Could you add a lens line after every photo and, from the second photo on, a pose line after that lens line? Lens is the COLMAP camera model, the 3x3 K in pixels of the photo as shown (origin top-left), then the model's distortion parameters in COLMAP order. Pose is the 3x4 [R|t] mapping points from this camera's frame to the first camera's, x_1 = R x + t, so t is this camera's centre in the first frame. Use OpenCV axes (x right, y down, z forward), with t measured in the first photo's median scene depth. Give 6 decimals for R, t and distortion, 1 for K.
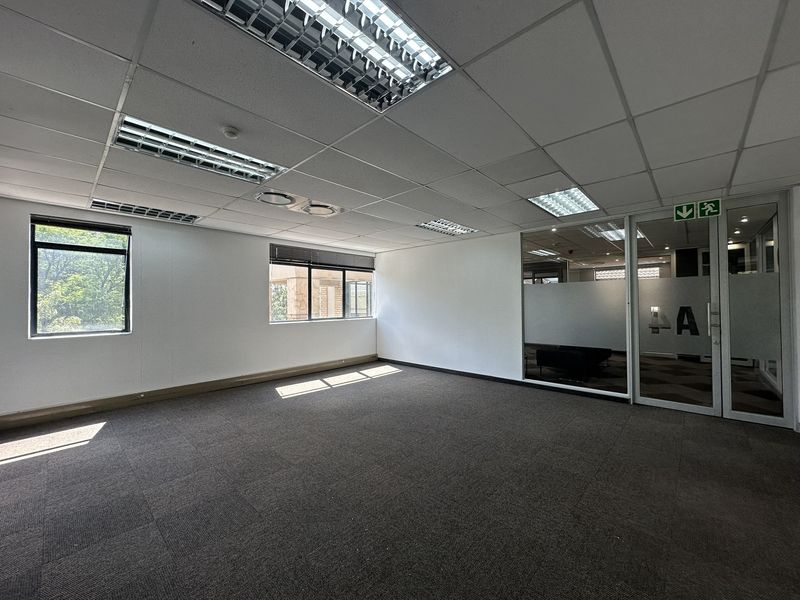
lens RADIAL K [[321.6, 0, 398.1], [0, 321.6, 299.3], [0, 0, 1]] dist [-0.000792, -0.000202]
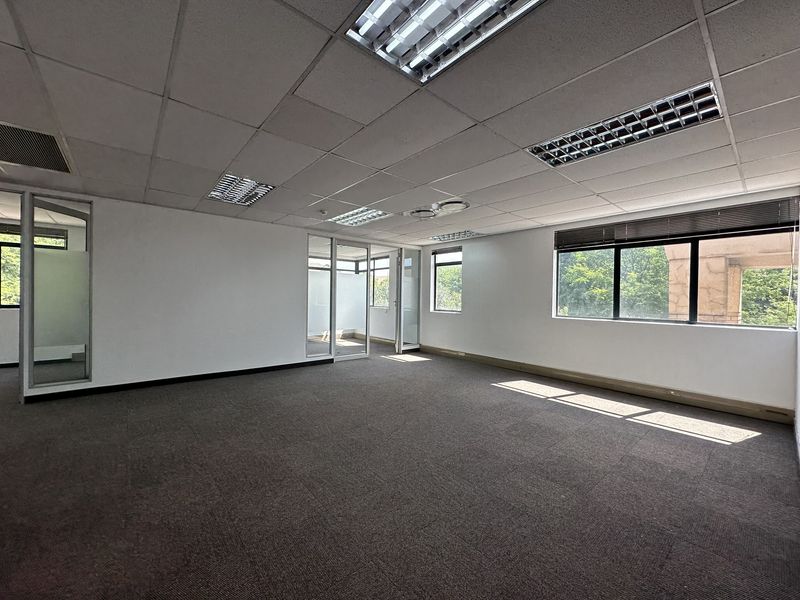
lens RADIAL K [[321.6, 0, 398.1], [0, 321.6, 299.3], [0, 0, 1]] dist [-0.000792, -0.000202]
pose [[-0.123959, 0.012145, -0.992213, 0.545746], [-0.002965, 0.999916, 0.012609, 0.011441], [0.992283, 0.004505, -0.123912, 0.617829]]
